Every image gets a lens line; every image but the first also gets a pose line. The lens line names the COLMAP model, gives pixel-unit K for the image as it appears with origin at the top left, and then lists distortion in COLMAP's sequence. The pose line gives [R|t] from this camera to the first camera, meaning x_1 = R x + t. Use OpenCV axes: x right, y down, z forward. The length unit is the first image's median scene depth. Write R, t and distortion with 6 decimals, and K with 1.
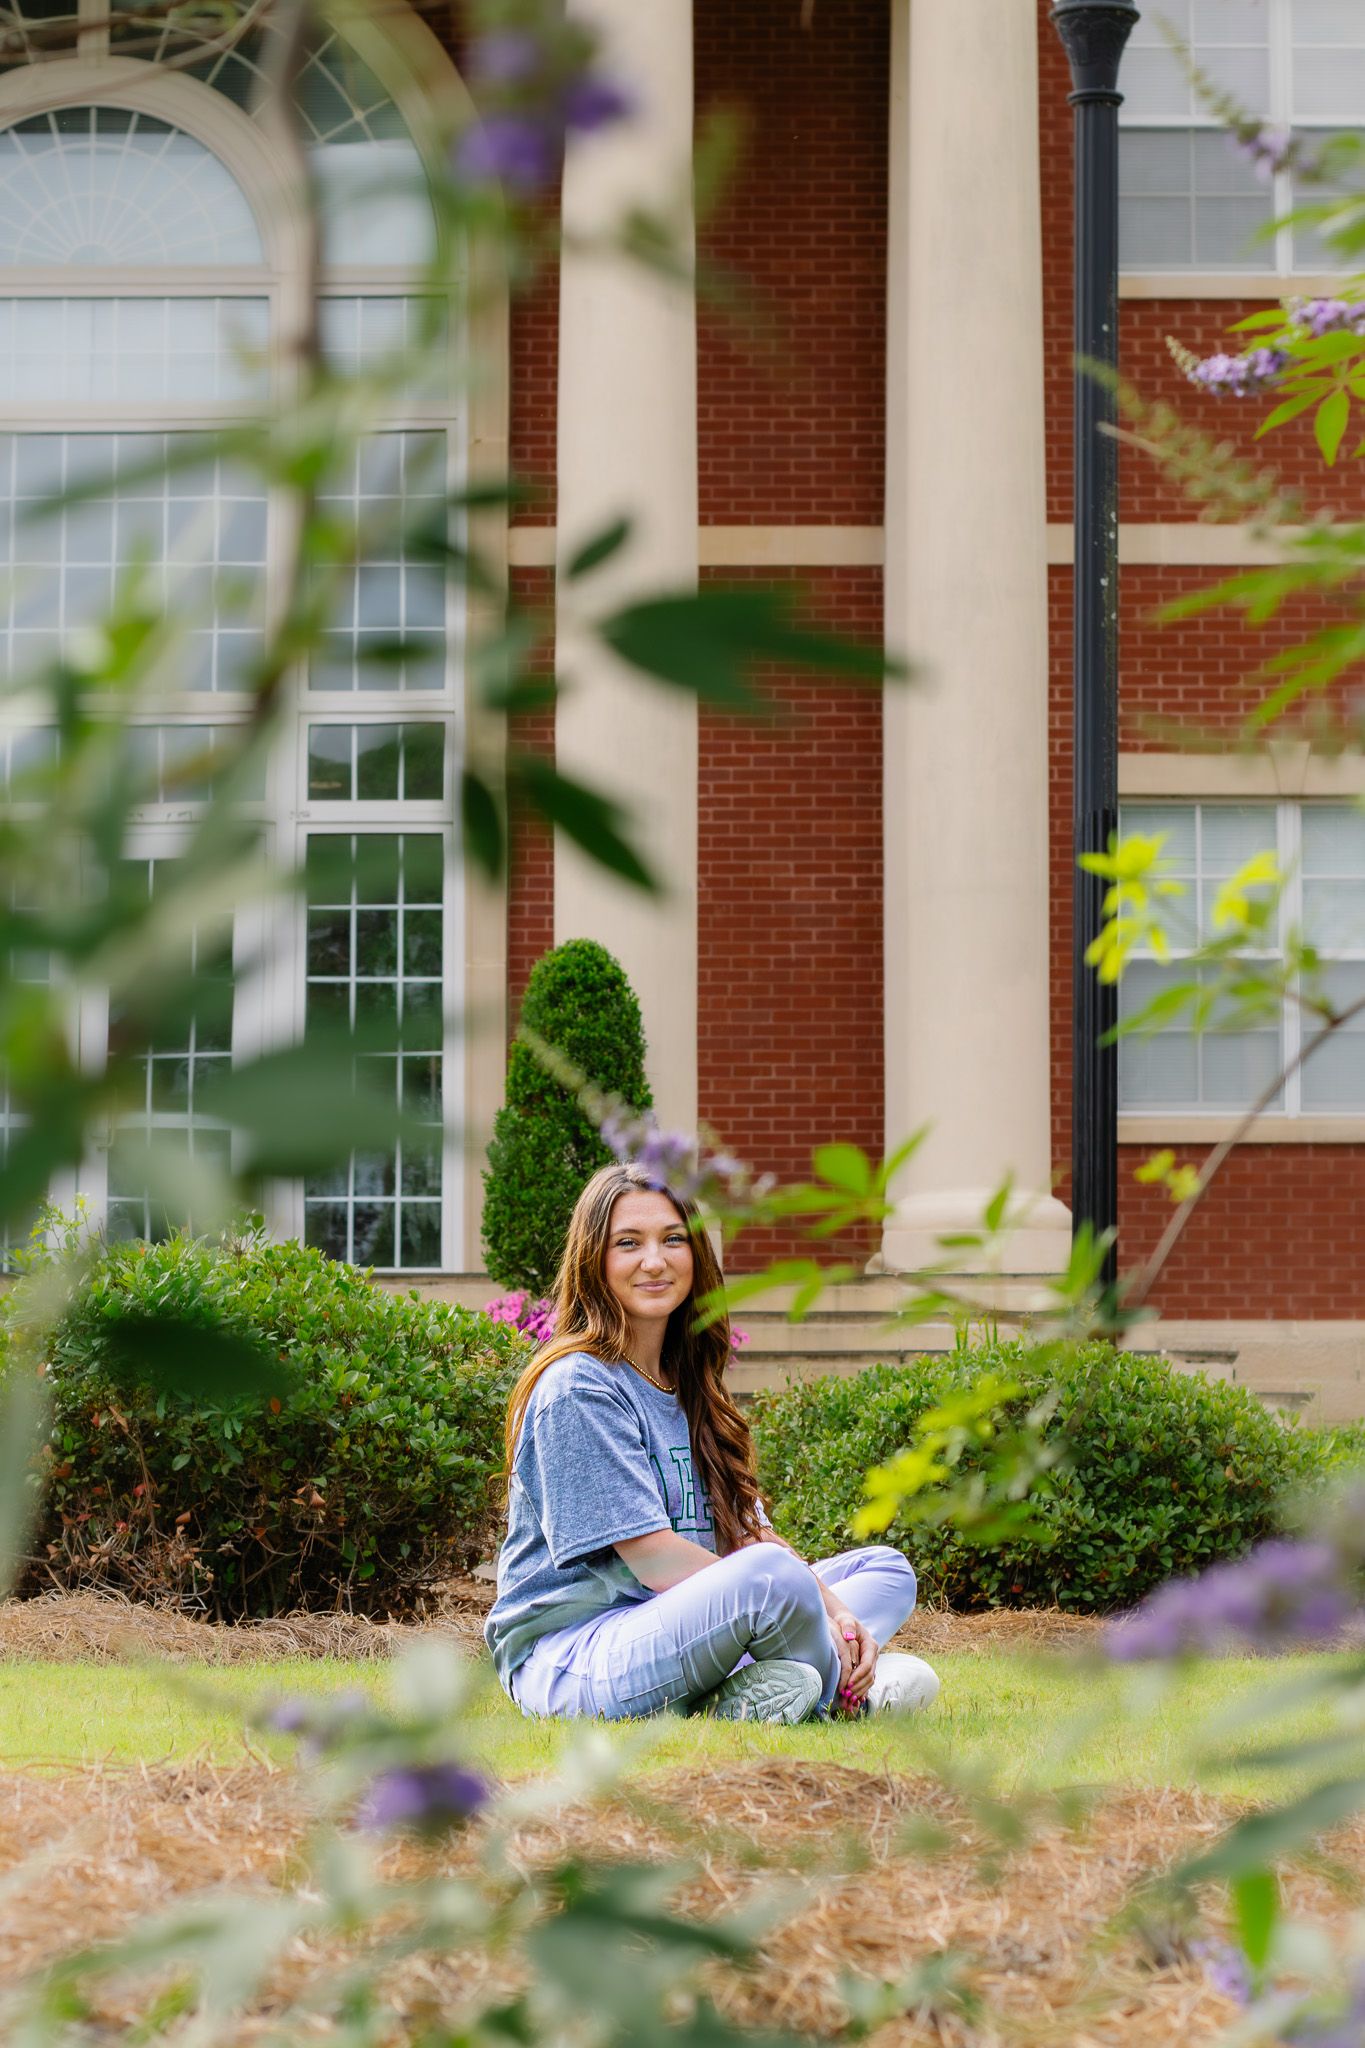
lens RADIAL K [[4699.6, 0, 682.5], [0, 4699.6, 1024.0], [0, 0, 1]] dist [-0.025171, -0.874416]
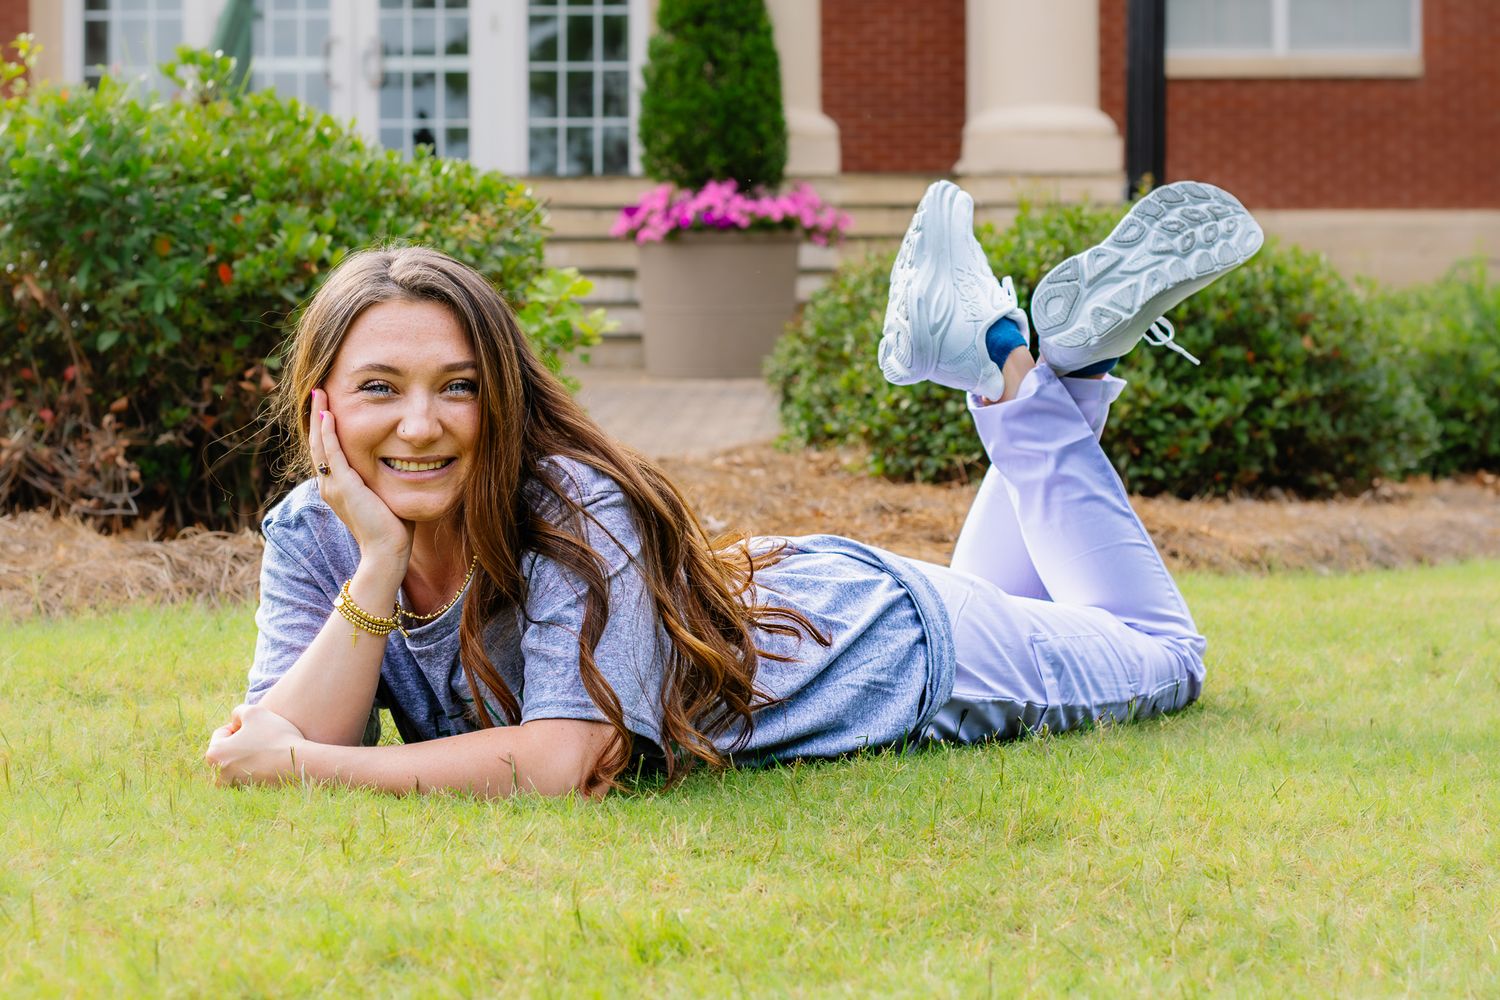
lens RADIAL K [[3442.1, 0, 750.0], [0, 3442.1, 500.0], [0, 0, 1]] dist [-0.025171, -0.874416]
pose [[0.999759, -0.002459, -0.021802, 0.019427], [0.005596, 0.989416, 0.145001, 0.026359], [0.021215, -0.145088, 0.989191, 0.312844]]
